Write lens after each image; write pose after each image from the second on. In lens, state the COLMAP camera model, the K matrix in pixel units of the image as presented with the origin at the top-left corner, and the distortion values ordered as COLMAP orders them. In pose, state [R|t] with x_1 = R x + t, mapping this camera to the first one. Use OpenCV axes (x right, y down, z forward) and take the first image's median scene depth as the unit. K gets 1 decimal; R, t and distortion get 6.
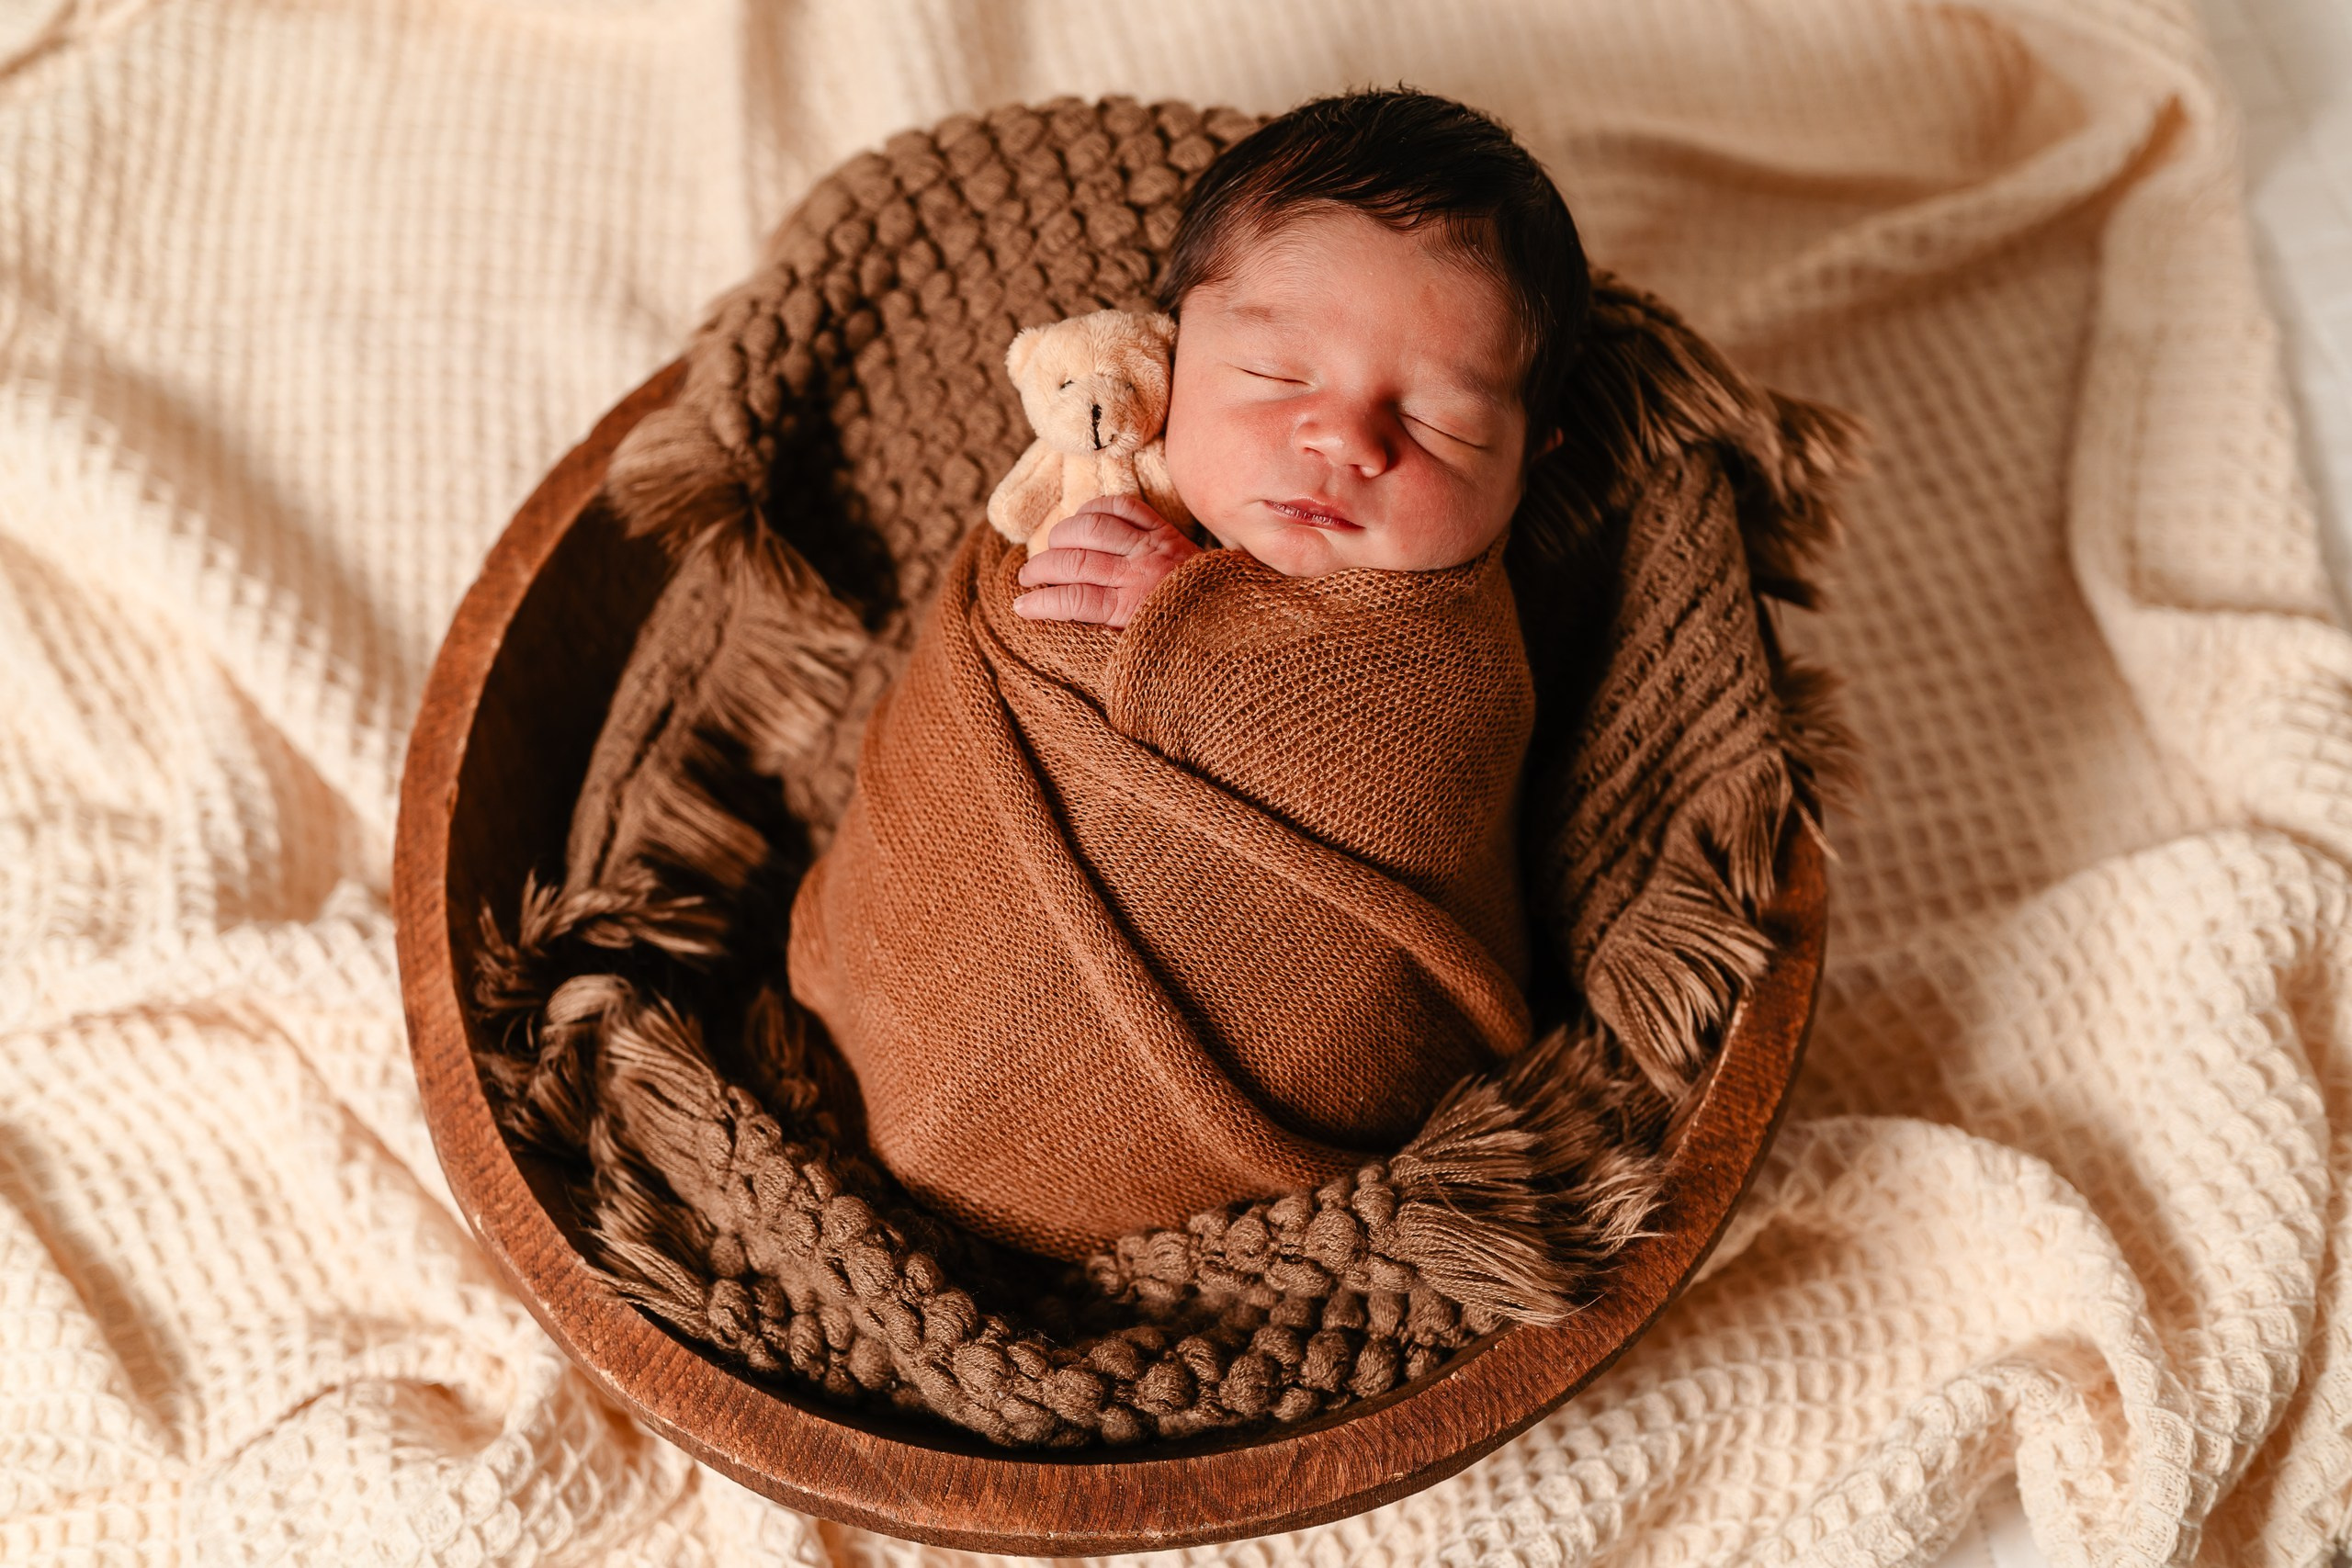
lens RADIAL K [[3293.7, 0, 1176.0], [0, 3293.7, 784.0], [0, 0, 1]] dist [-0.000728, 0.096787]
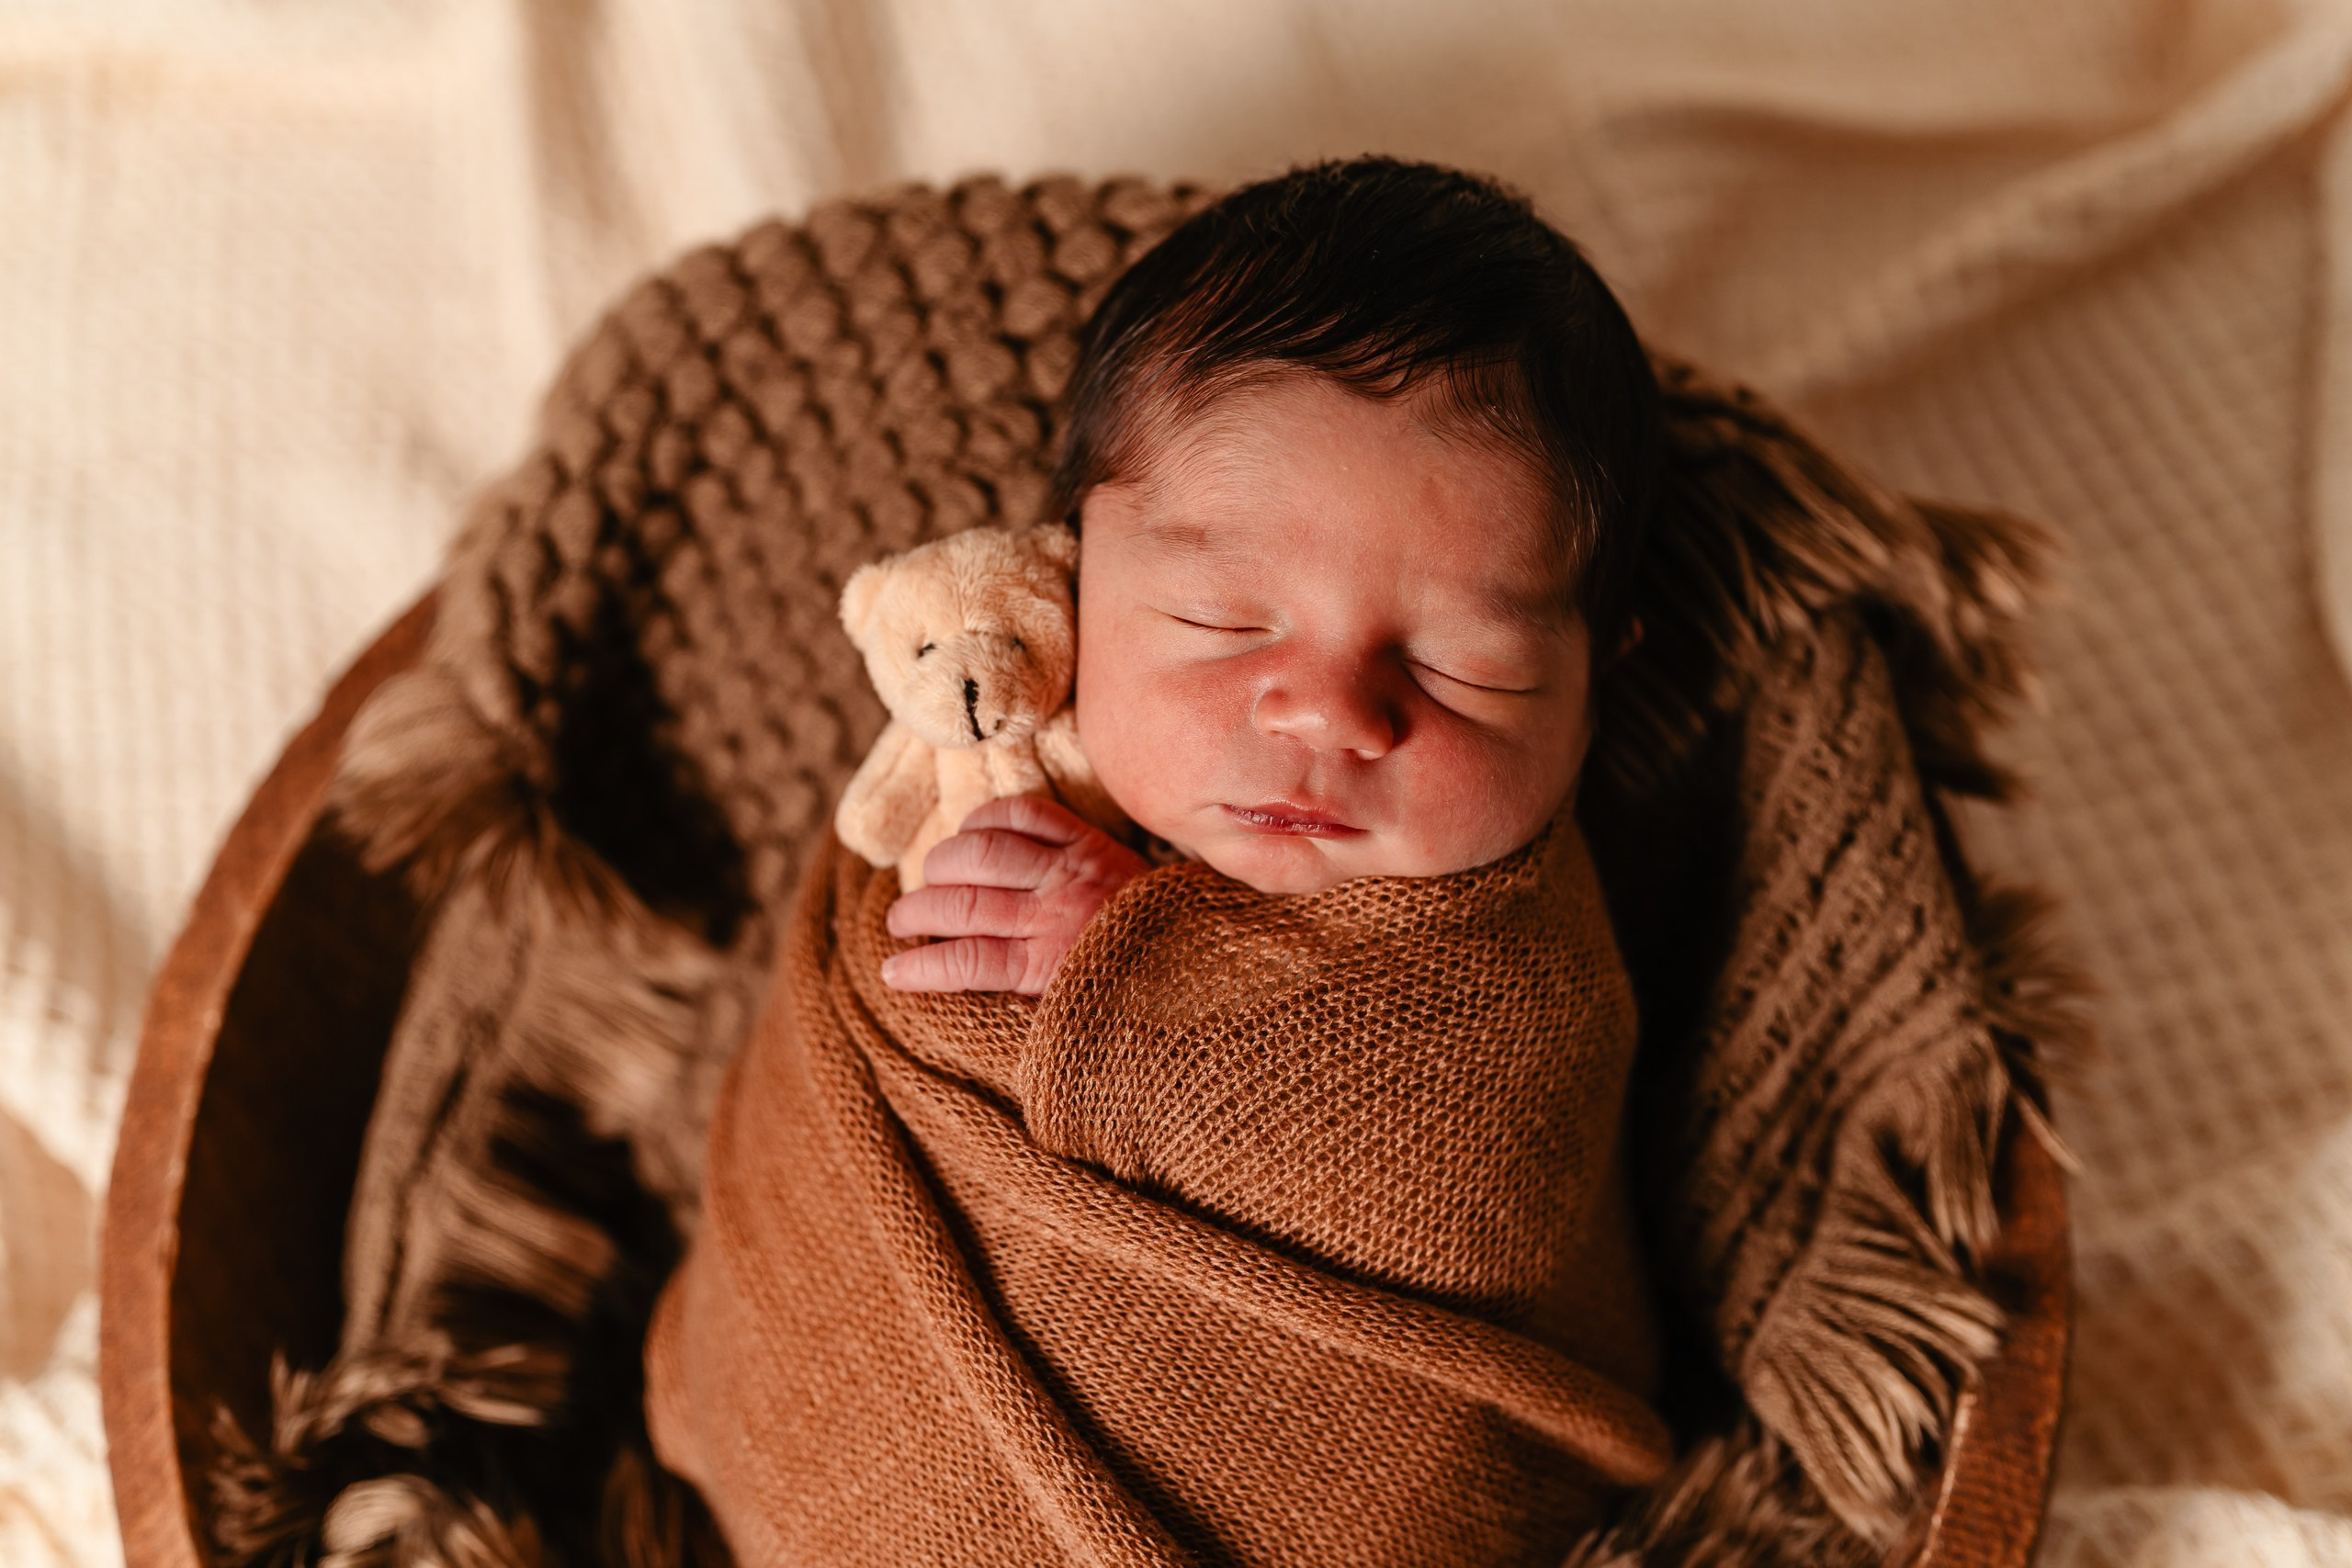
lens RADIAL K [[3293.7, 0, 1176.0], [0, 3293.7, 784.0], [0, 0, 1]] dist [-0.000728, 0.096787]
pose [[0.994621, -0.099317, -0.029409, 0.030515], [0.100941, 0.993073, 0.060148, -0.105621], [0.023232, -0.062793, 0.997756, 0.248280]]
